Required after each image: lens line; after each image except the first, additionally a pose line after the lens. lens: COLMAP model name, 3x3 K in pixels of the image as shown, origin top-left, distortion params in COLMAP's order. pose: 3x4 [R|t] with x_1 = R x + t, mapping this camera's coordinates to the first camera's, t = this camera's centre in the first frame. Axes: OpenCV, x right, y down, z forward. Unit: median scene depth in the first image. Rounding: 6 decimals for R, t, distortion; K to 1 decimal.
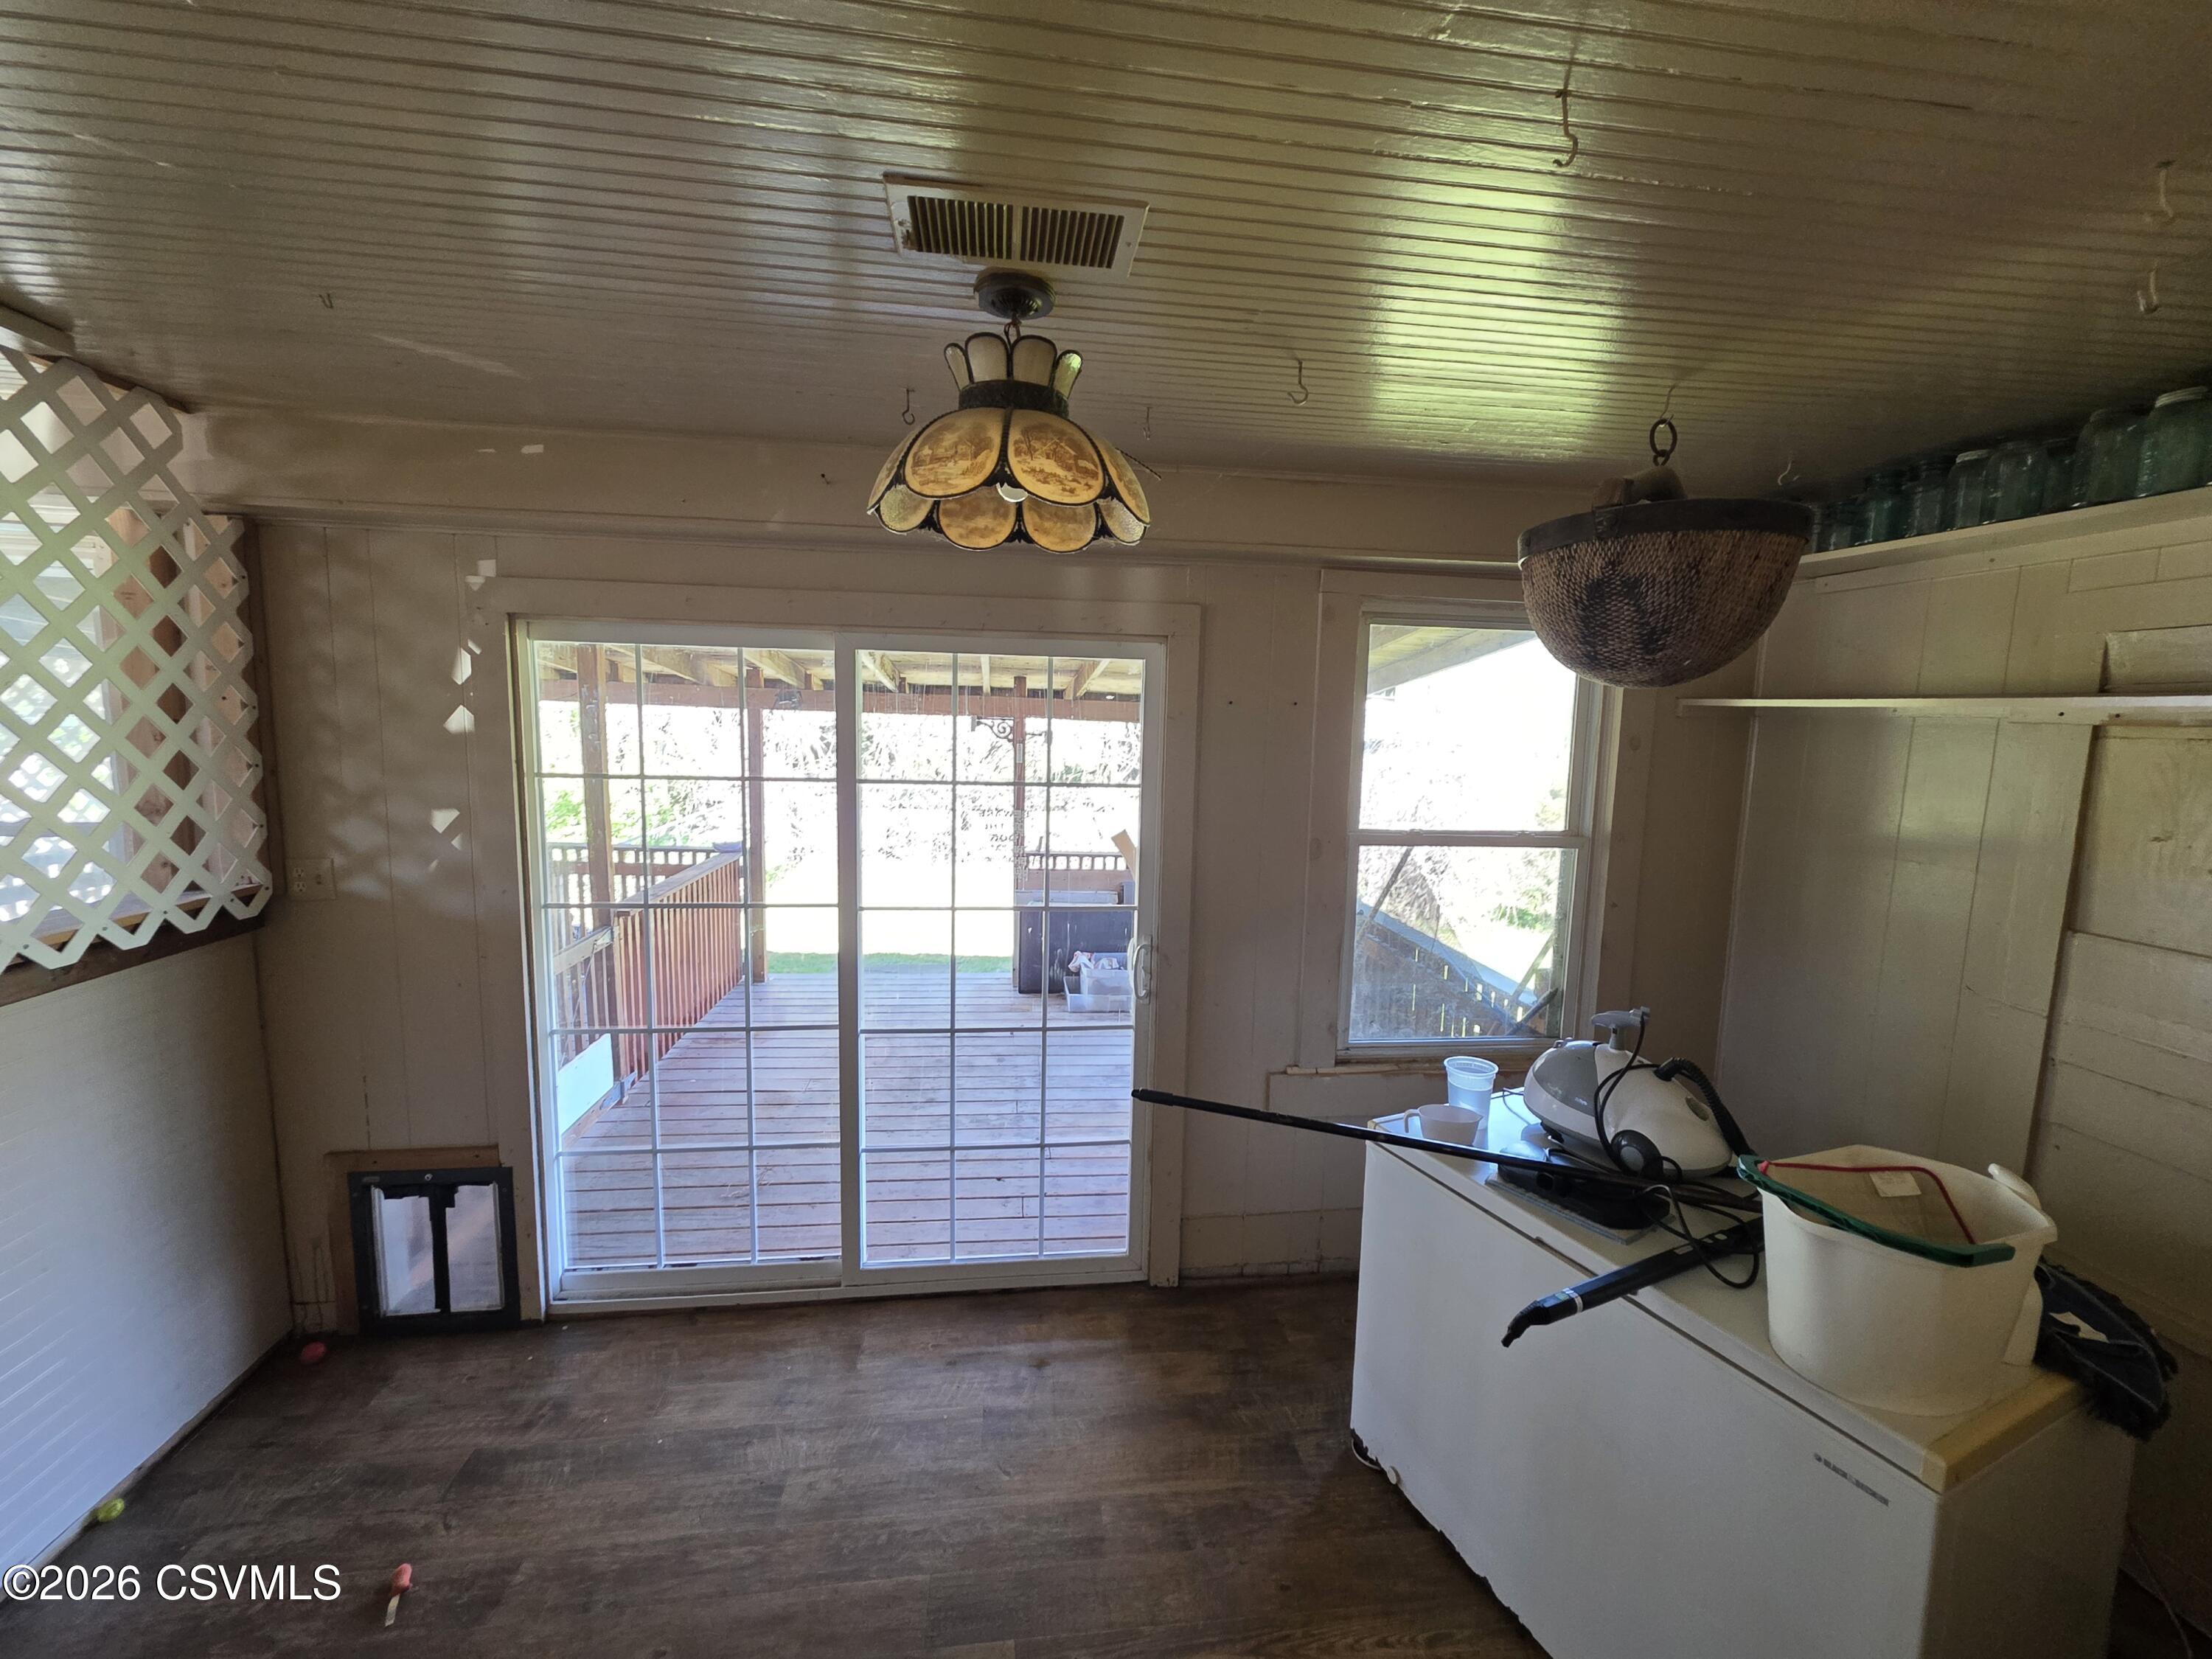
lens RADIAL K [[896.5, 0, 1106.0], [0, 896.5, 829.5], [0, 0, 1]] dist [0.000069, -0.000051]
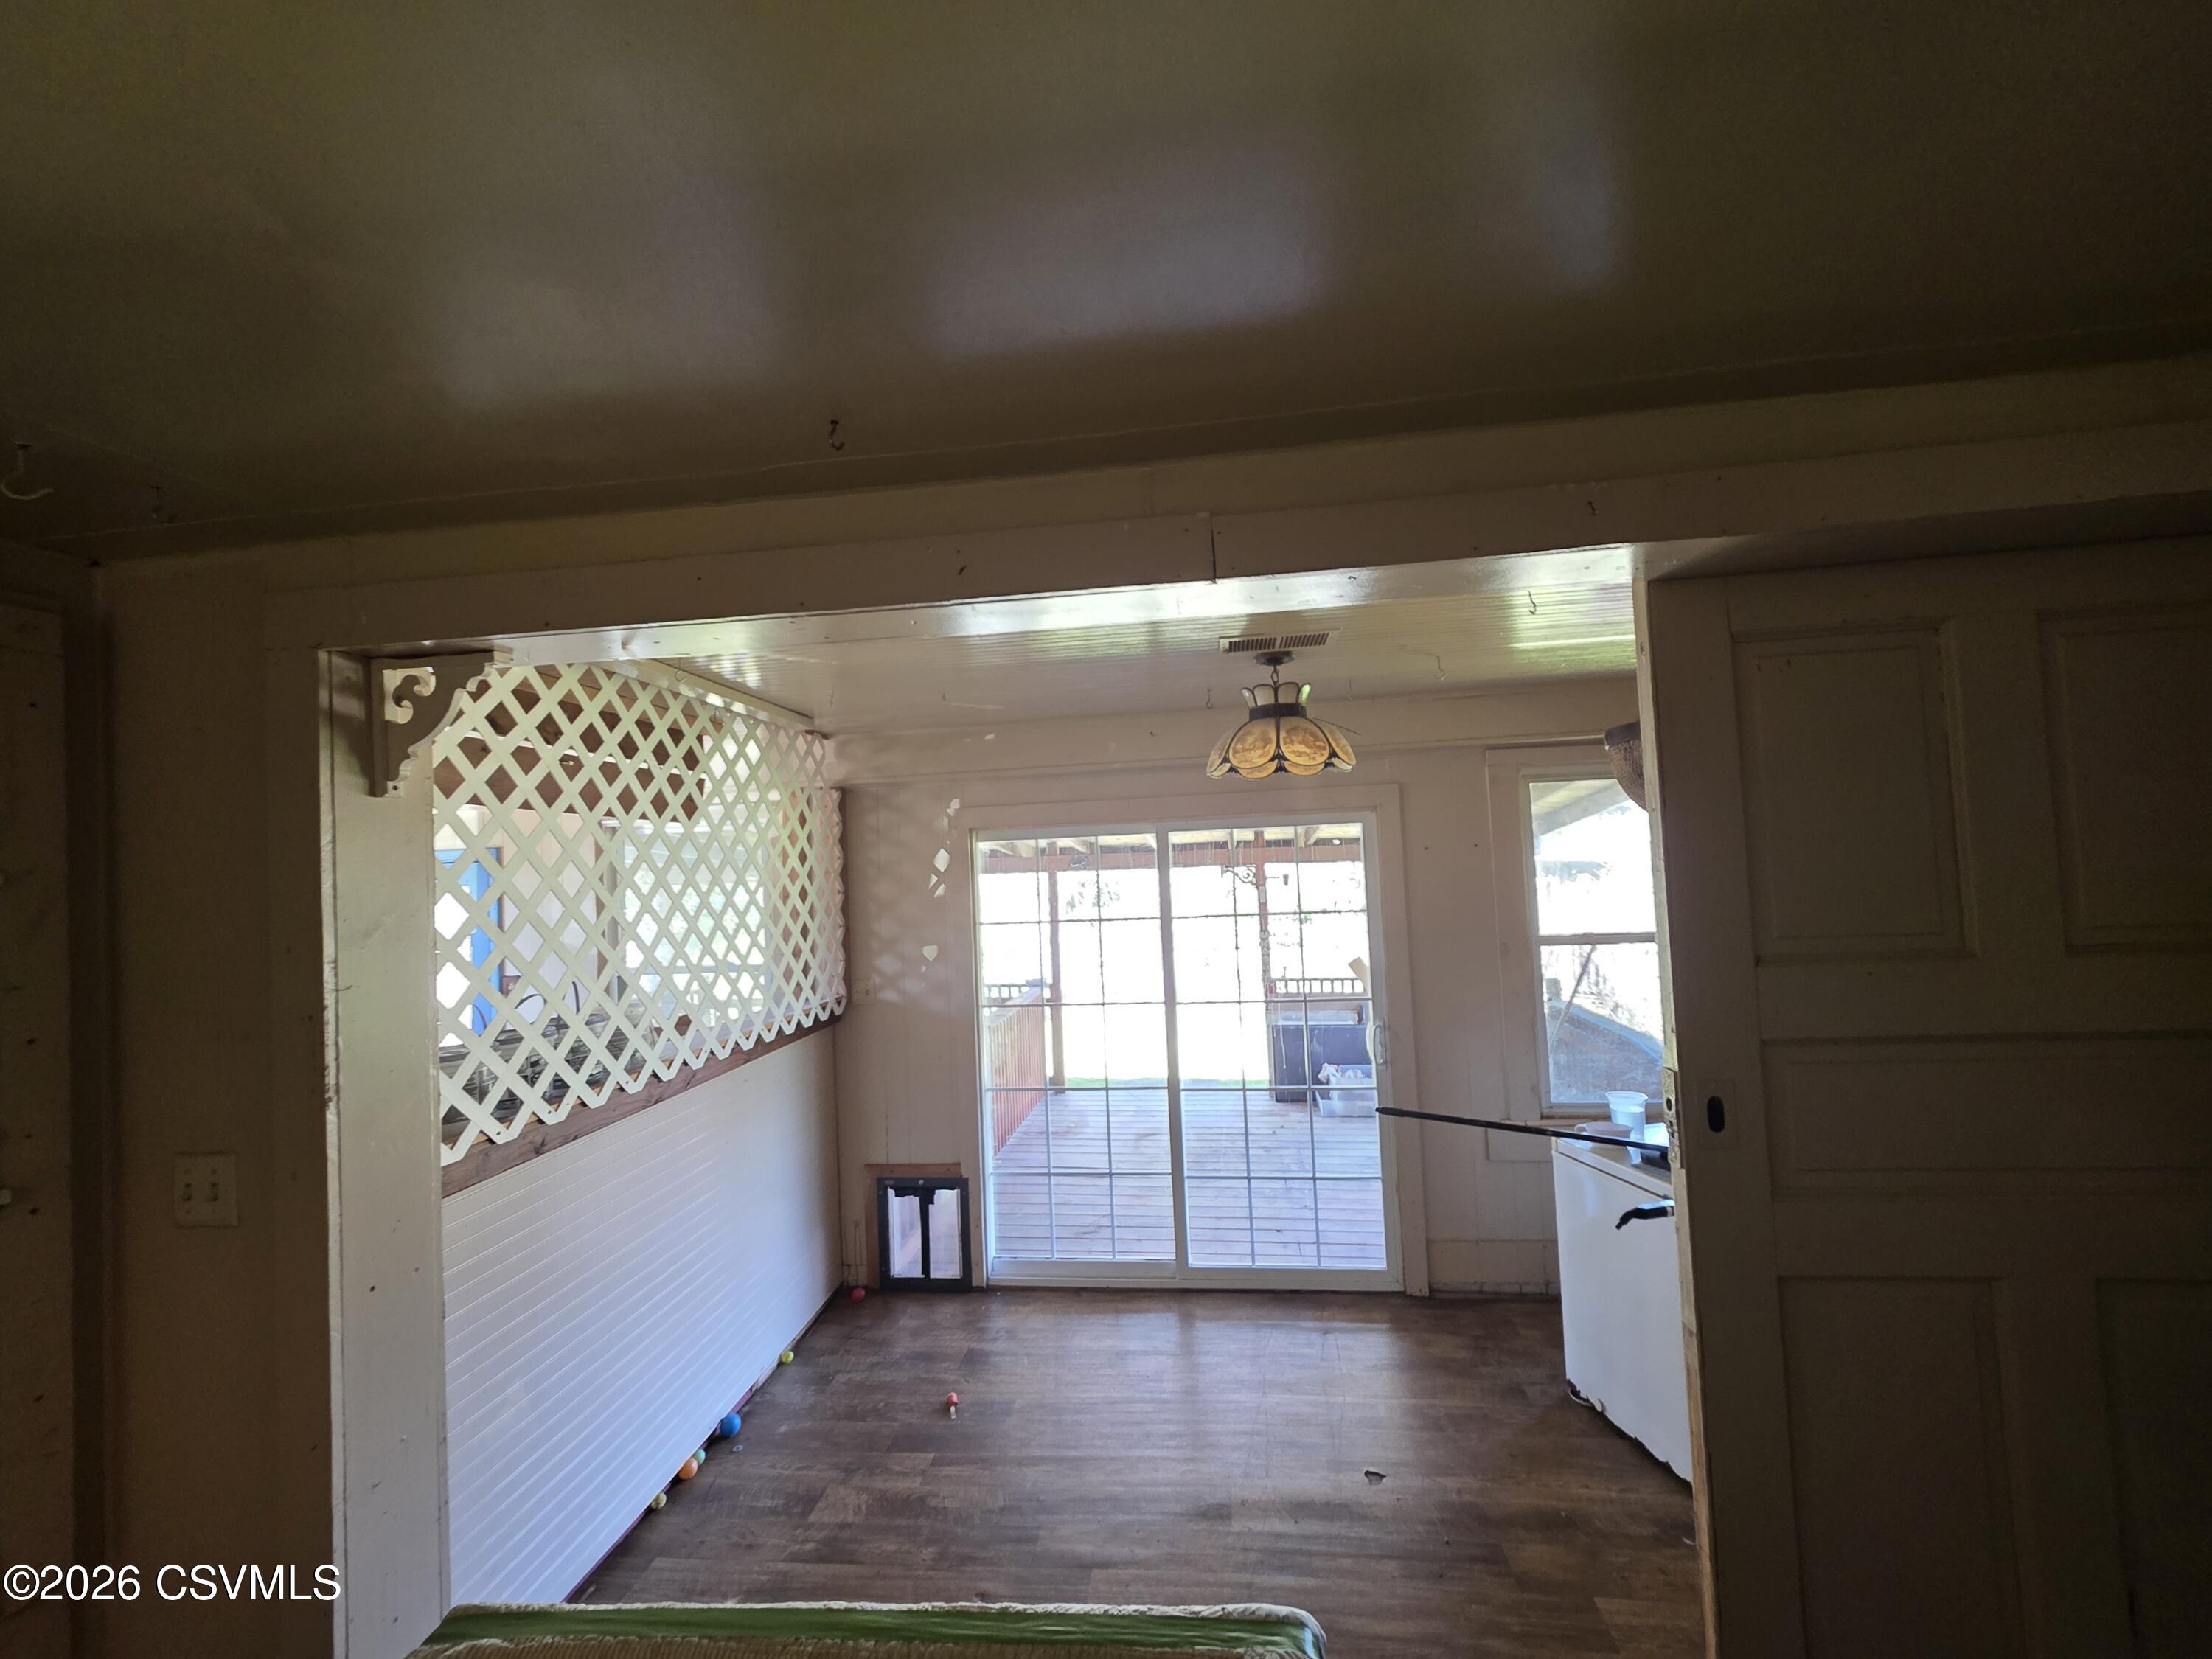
lens RADIAL K [[890.7, 0, 1112.1], [0, 890.7, 821.4], [0, 0, 1]] dist [-0.013573, 0.000003]
pose [[0.968758, -0.078779, -0.235165, -0.009725], [0.038109, 0.984233, -0.172722, 0.043147], [0.245064, 0.158364, 0.956486, -0.511884]]
